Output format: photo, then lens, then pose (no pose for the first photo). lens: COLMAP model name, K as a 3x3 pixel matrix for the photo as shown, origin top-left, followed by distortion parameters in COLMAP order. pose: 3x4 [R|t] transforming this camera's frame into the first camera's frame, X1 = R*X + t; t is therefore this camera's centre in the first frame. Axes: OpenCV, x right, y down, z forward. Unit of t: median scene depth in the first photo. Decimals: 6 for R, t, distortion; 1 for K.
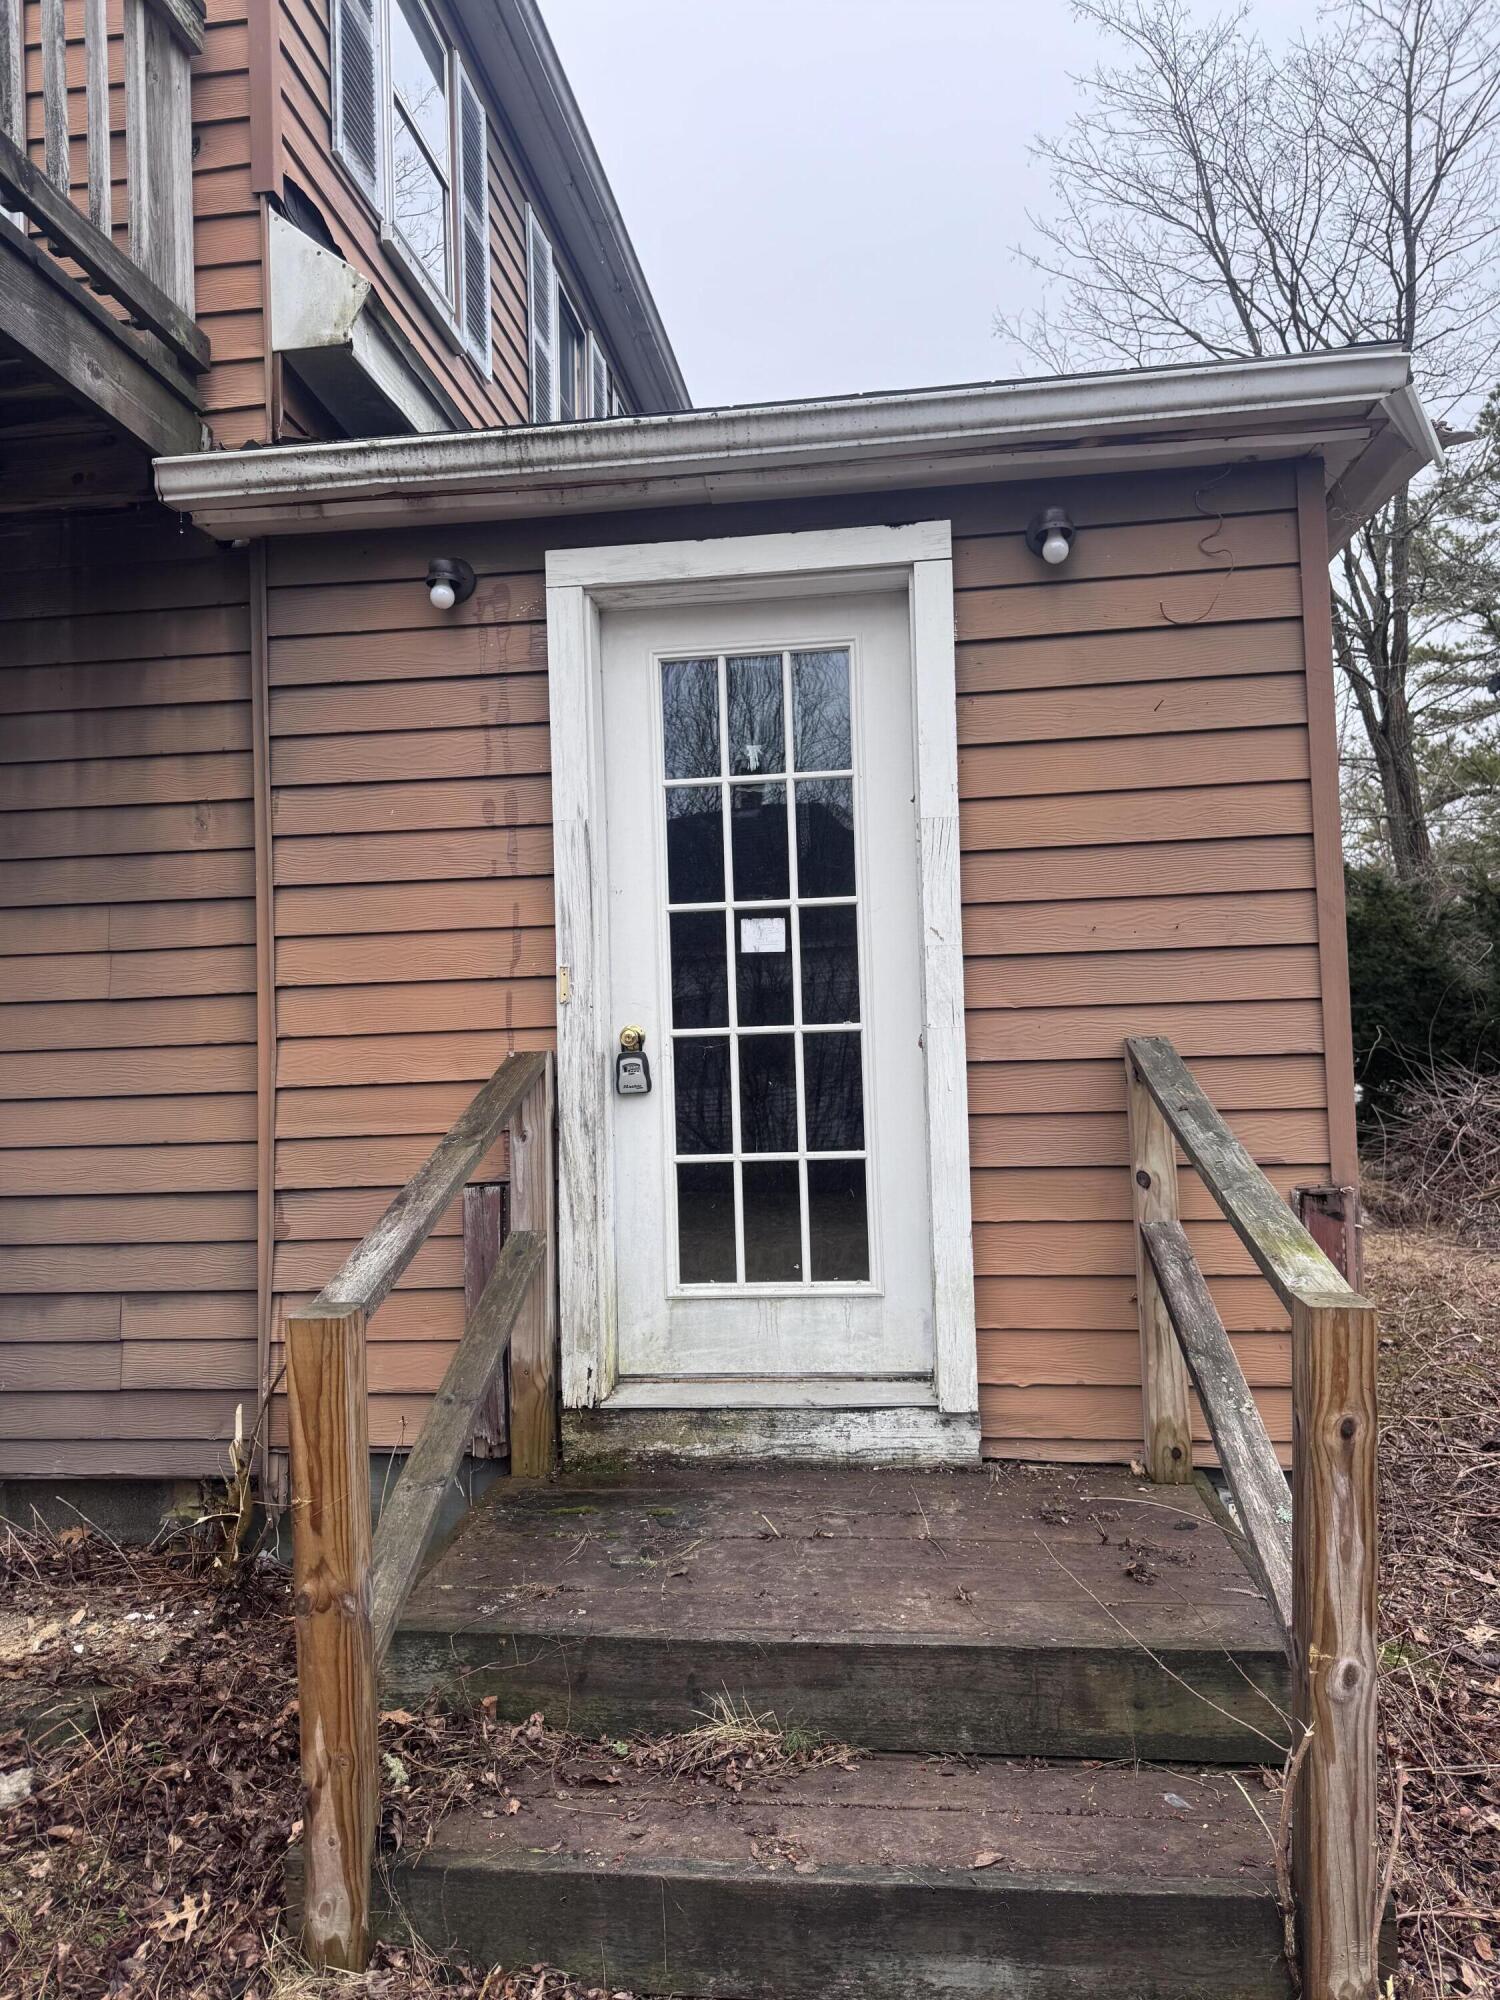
lens RADIAL K [[1419.8, 0, 740.6], [0, 1419.8, 994.7], [0, 0, 1]] dist [0.055734, -0.044487]
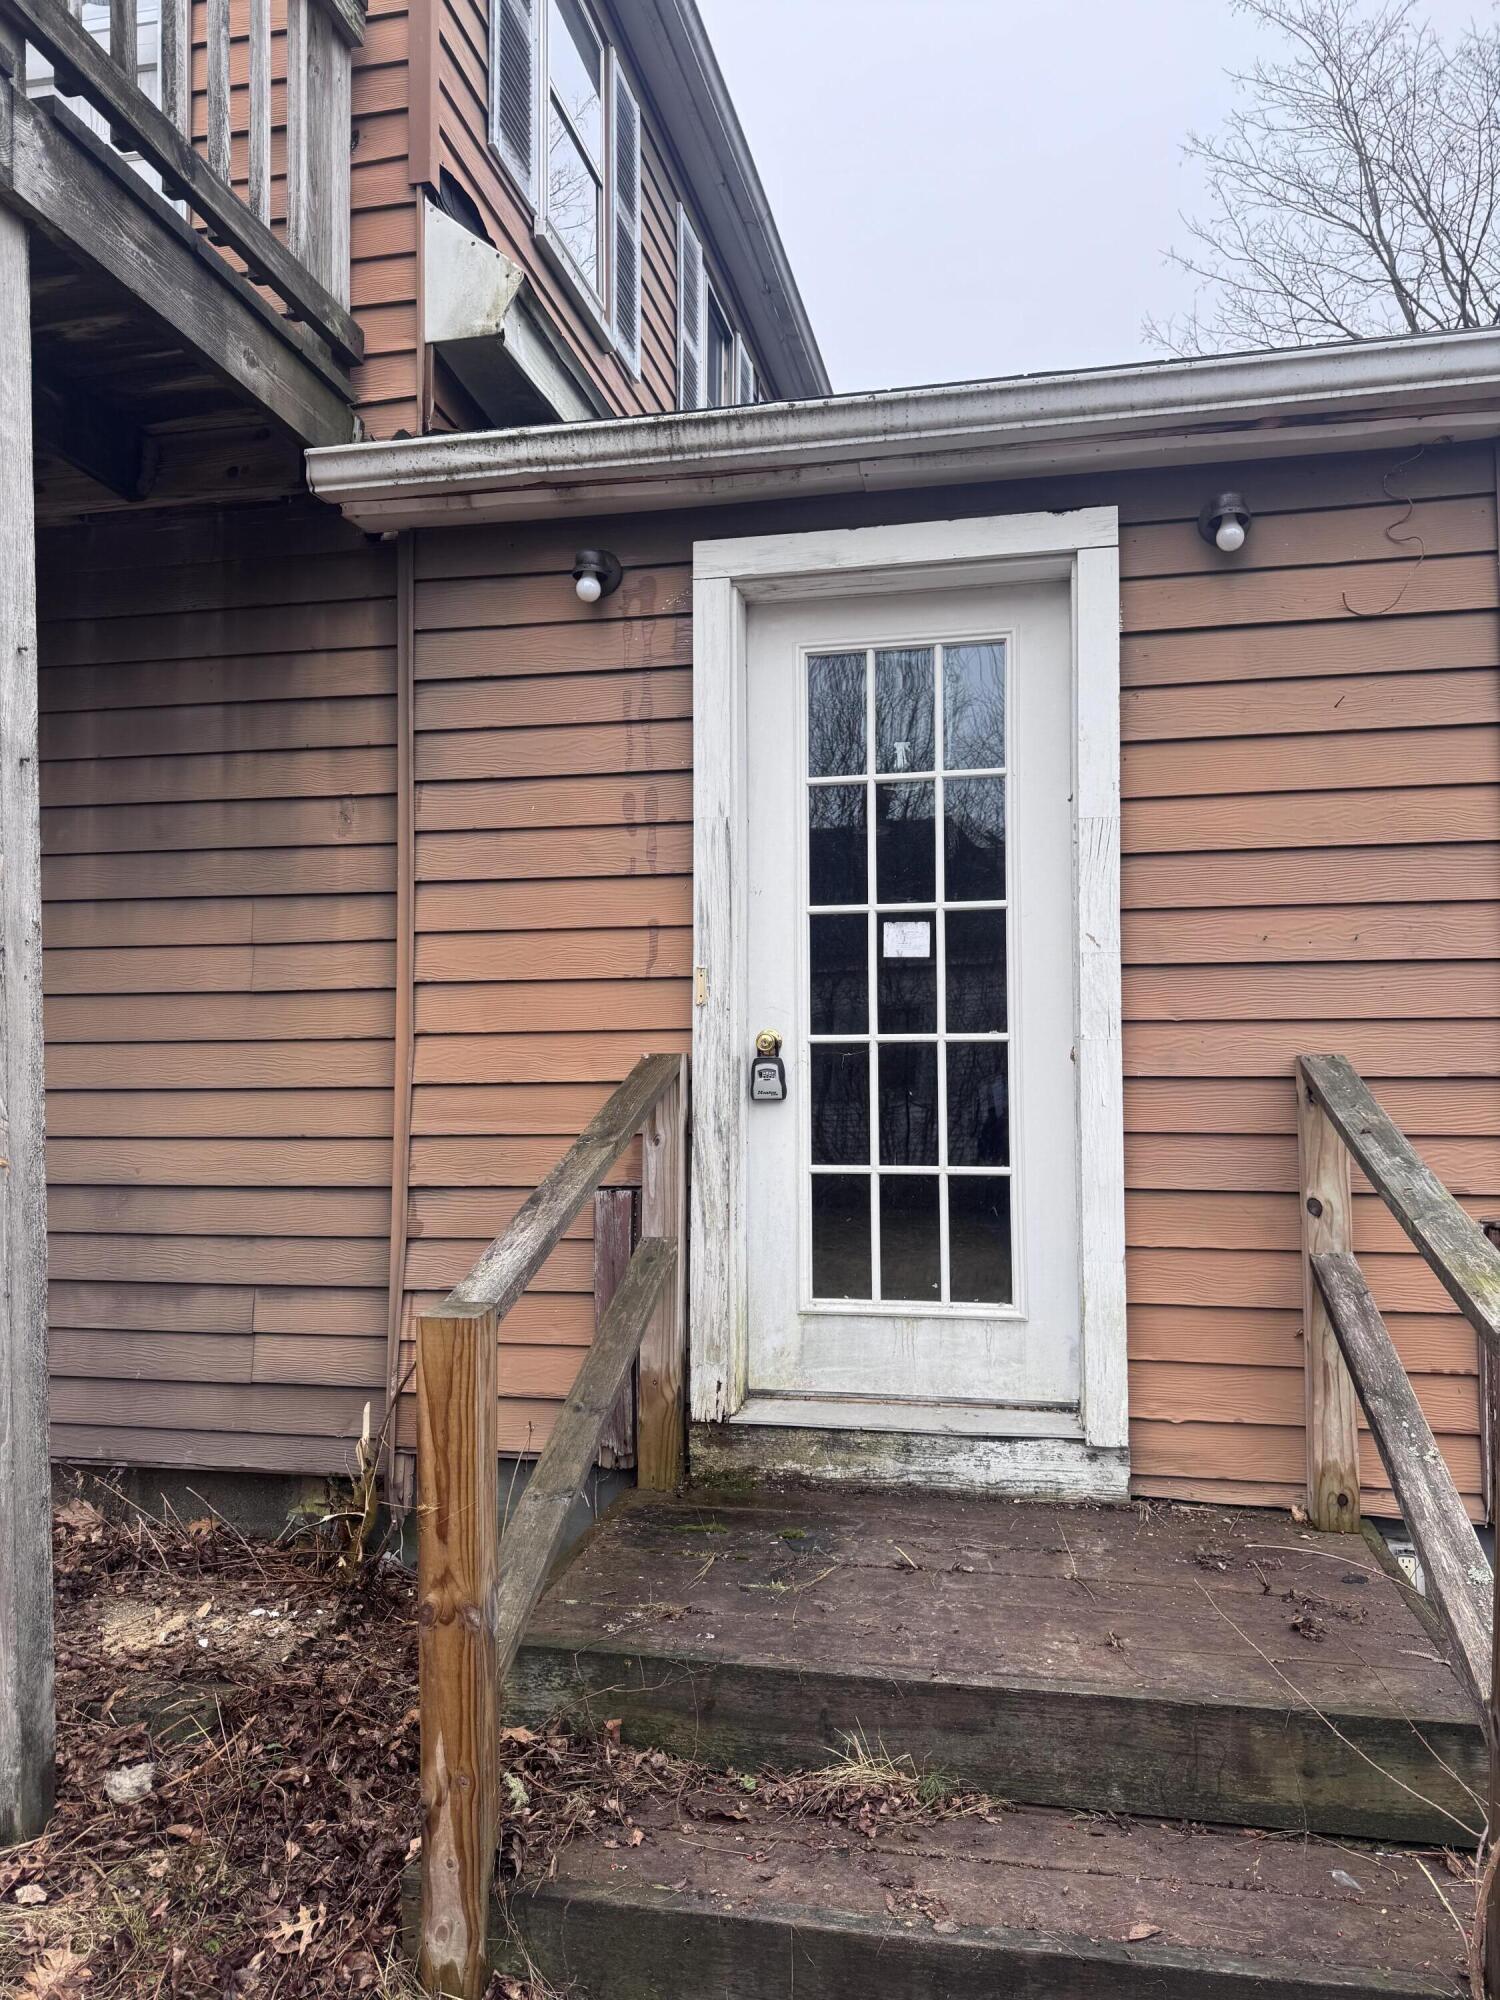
lens RADIAL K [[1415.5, 0, 761.2], [0, 1415.5, 1000.5], [0, 0, 1]] dist [0.056640, -0.041131]
pose [[0.997133, 0.022228, -0.072334, -0.013756], [-0.022669, 0.999729, -0.005291, 0.007586], [0.072197, 0.006915, 0.997366, 0.036414]]
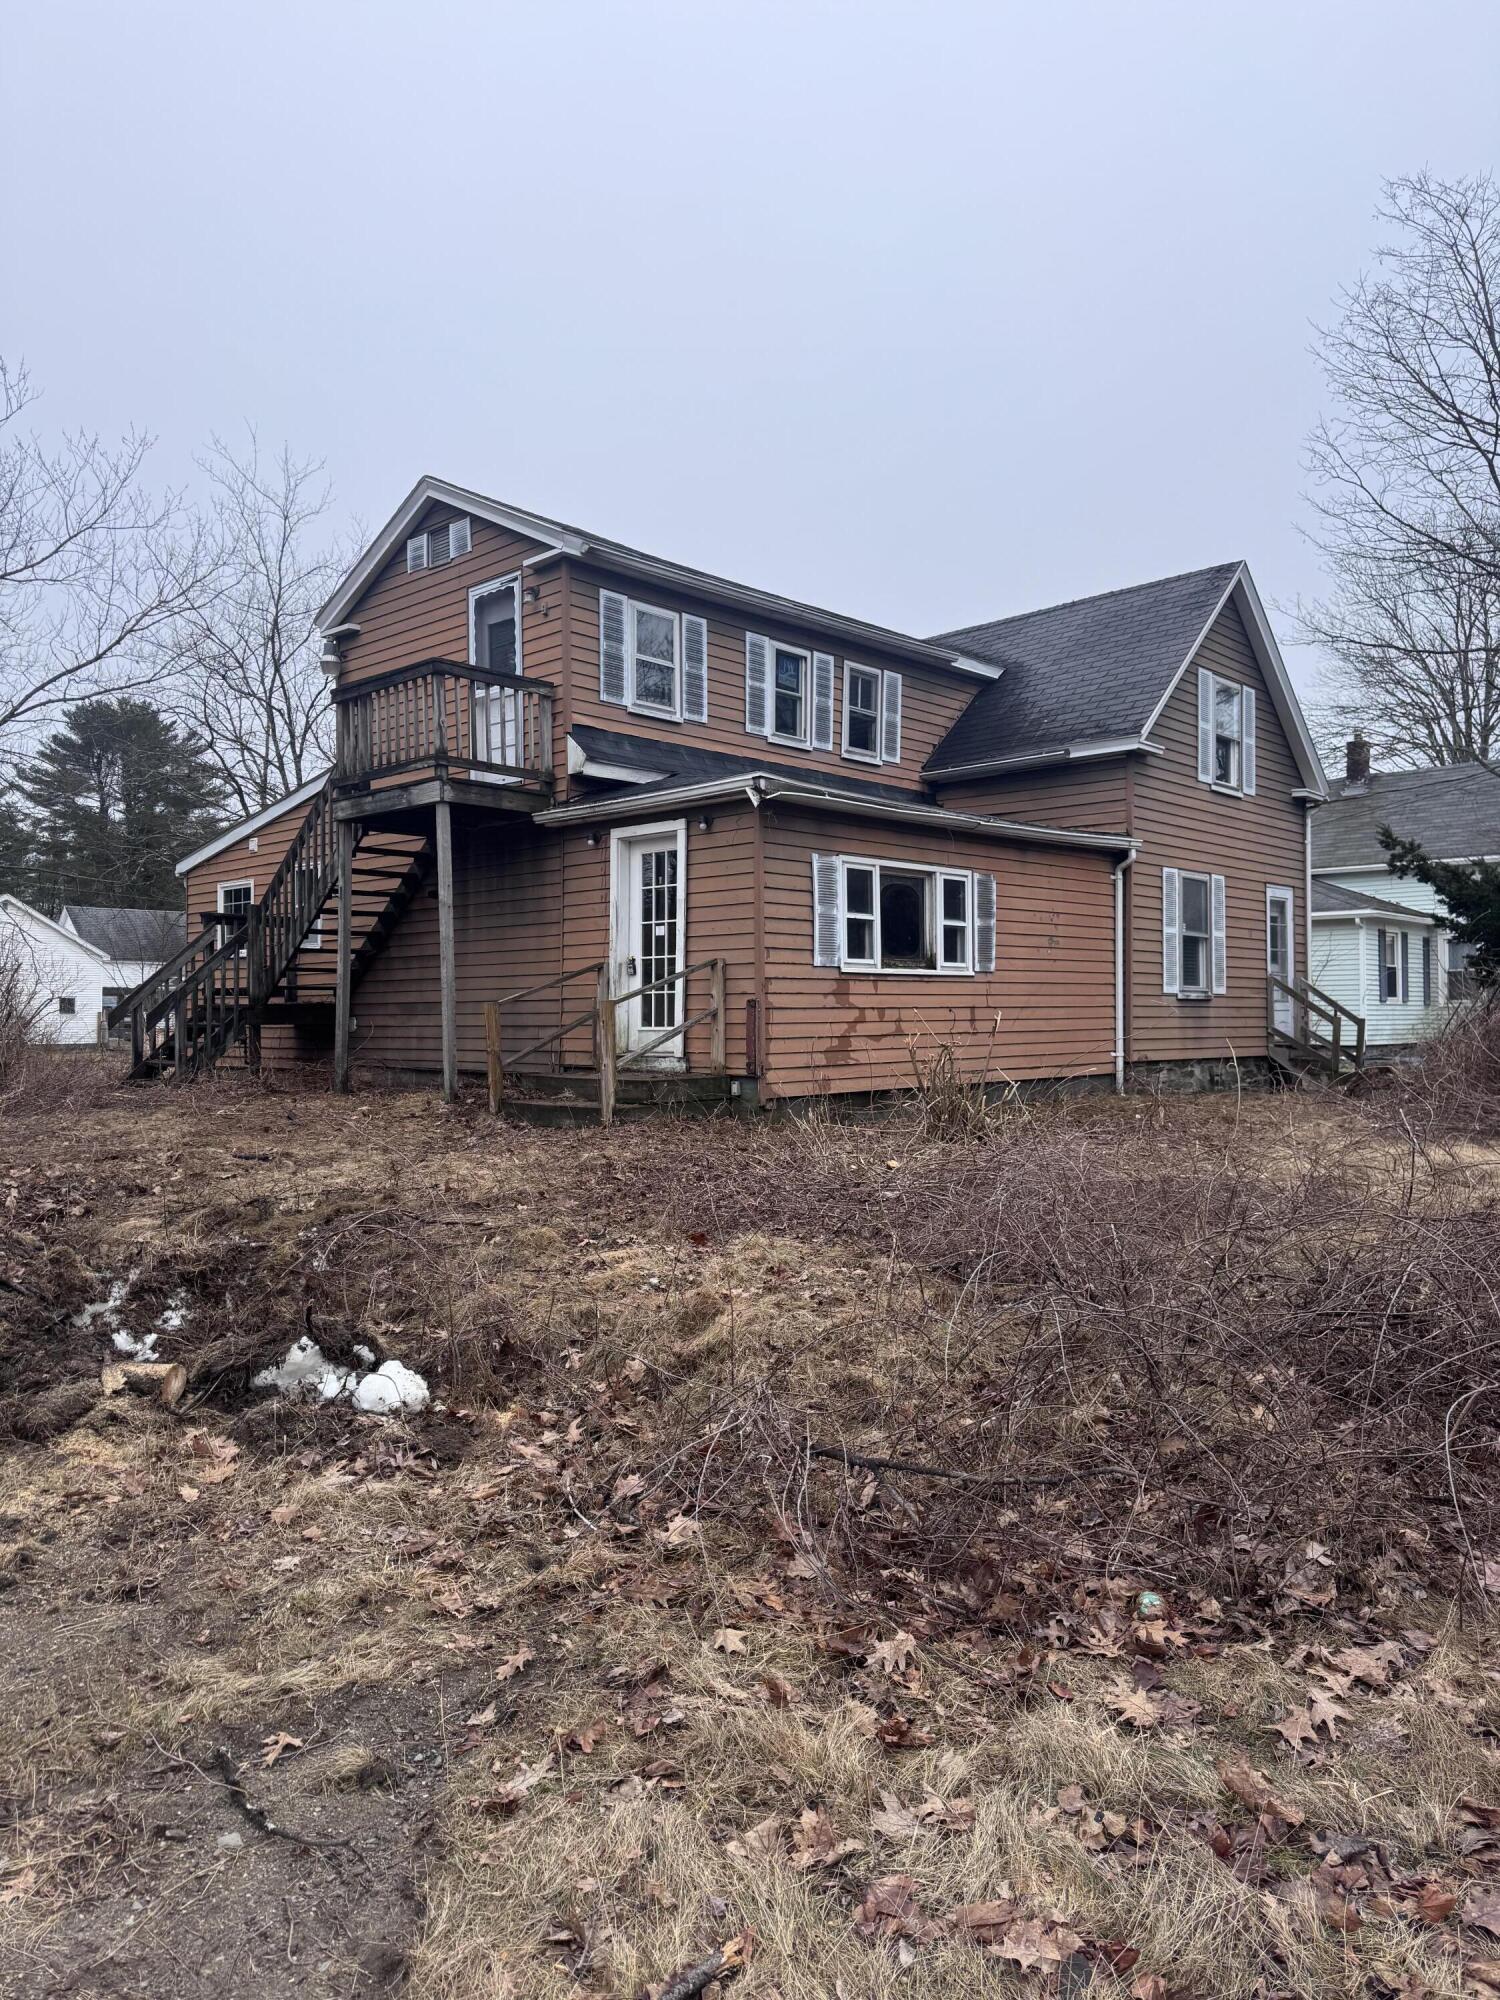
lens RADIAL K [[1415.5, 0, 761.2], [0, 1415.5, 1000.5], [0, 0, 1]] dist [0.056640, -0.041131]
pose [[0.814012, 0.017853, -0.580573, 2.512353], [0.003451, 0.999361, 0.035570, 0.008980], [0.580837, -0.030957, 0.813431, -1.938060]]
